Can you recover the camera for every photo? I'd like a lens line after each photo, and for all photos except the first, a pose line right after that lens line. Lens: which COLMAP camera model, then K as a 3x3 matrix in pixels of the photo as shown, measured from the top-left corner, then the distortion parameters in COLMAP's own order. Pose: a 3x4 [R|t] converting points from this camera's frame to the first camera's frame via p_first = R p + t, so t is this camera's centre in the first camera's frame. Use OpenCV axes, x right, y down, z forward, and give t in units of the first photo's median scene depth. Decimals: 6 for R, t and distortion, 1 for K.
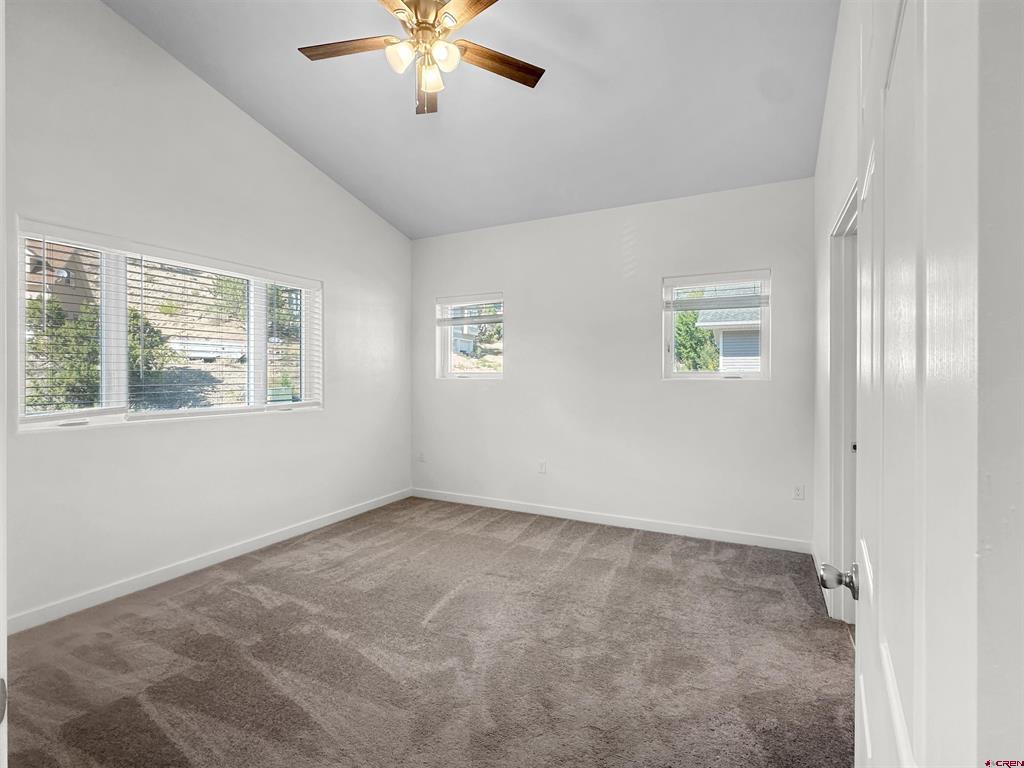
lens RADIAL K [[479.8, 0, 515.9], [0, 479.8, 378.6], [0, 0, 1]] dist [0.003066, -0.000059]
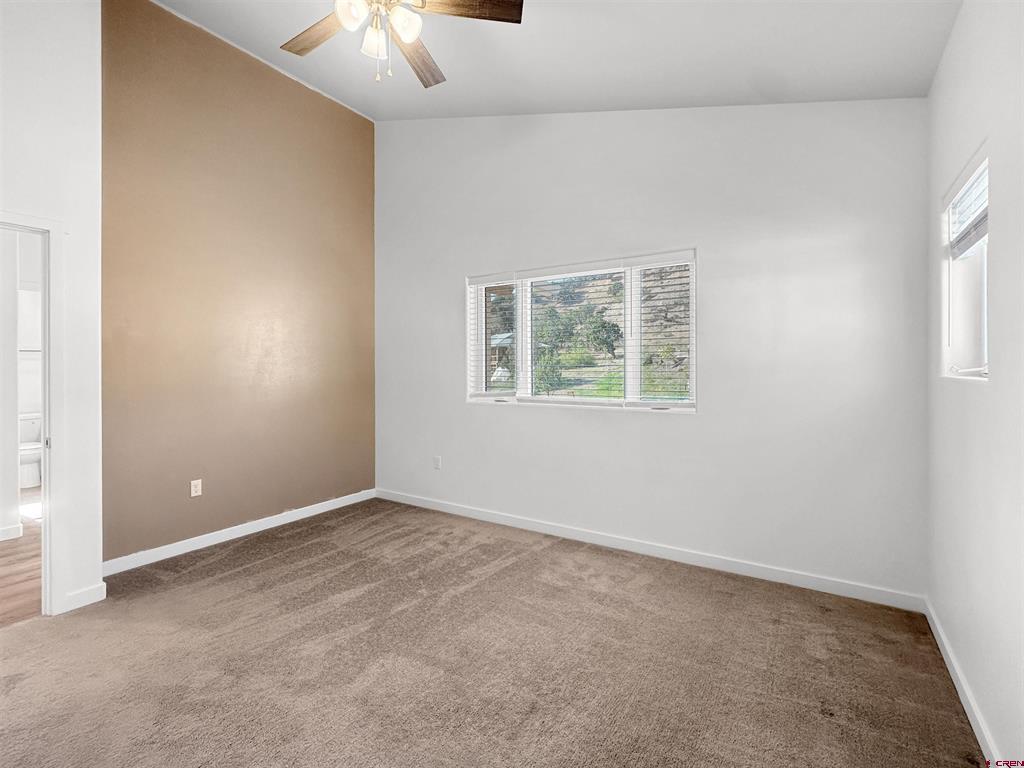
lens RADIAL K [[479.8, 0, 515.7], [0, 479.8, 377.0], [0, 0, 1]] dist [0.003066, -0.000059]
pose [[-0.096567, 0.002884, -0.995322, 0.471227], [-0.015959, 0.999863, 0.004445, 0.008193], [0.995199, 0.016313, -0.096508, 0.944286]]
